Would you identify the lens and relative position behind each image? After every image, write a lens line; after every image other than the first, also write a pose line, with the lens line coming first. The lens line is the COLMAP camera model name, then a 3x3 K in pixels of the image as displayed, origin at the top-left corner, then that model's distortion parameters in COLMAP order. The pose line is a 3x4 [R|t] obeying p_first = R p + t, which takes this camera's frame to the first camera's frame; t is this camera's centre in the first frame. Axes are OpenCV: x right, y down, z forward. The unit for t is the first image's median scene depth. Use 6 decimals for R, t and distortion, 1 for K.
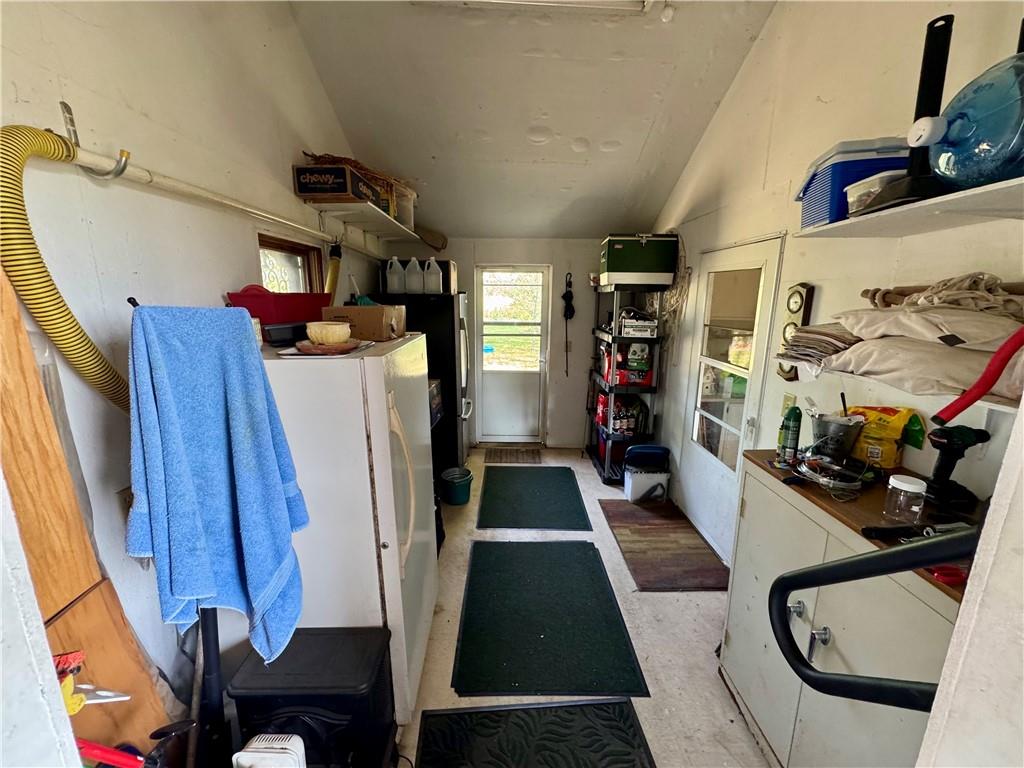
lens RADIAL K [[408.6, 0, 510.6], [0, 408.6, 382.1], [0, 0, 1]] dist [-0.000623, -0.000113]
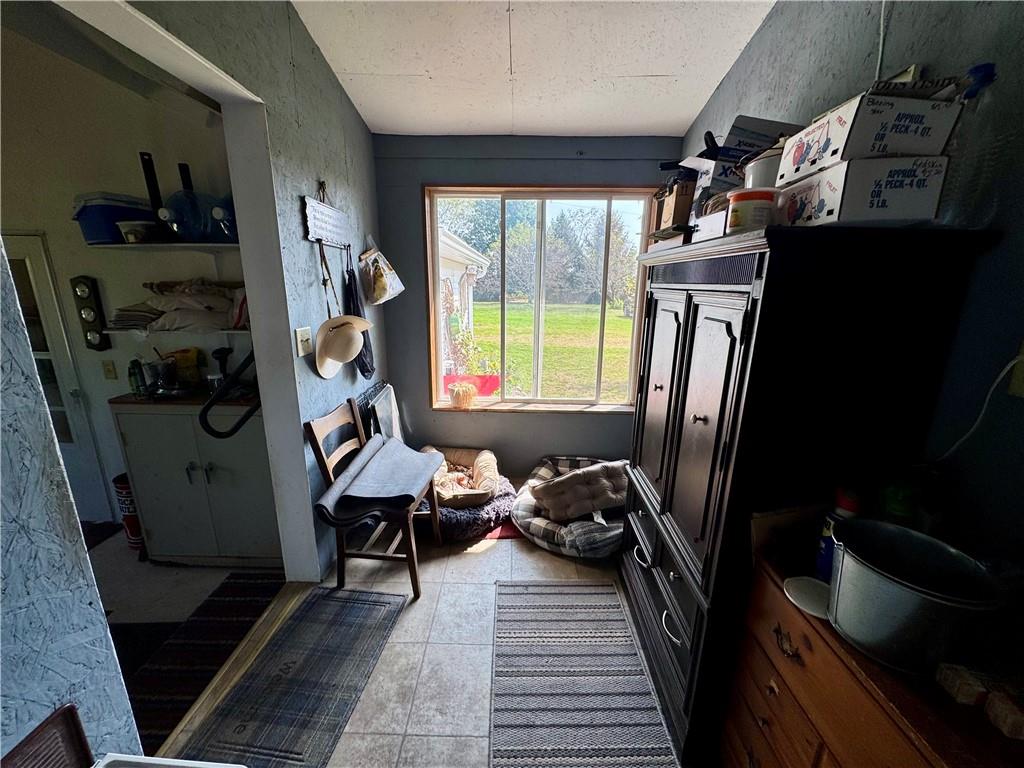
lens RADIAL K [[408.6, 0, 513.7], [0, 408.6, 386.4], [0, 0, 1]] dist [-0.000623, -0.000113]
pose [[0.022412, -0.253005, 0.967205, -0.923697], [0.195157, 0.949944, 0.243967, 0.068497], [-0.980516, 0.183289, 0.070666, -0.584047]]
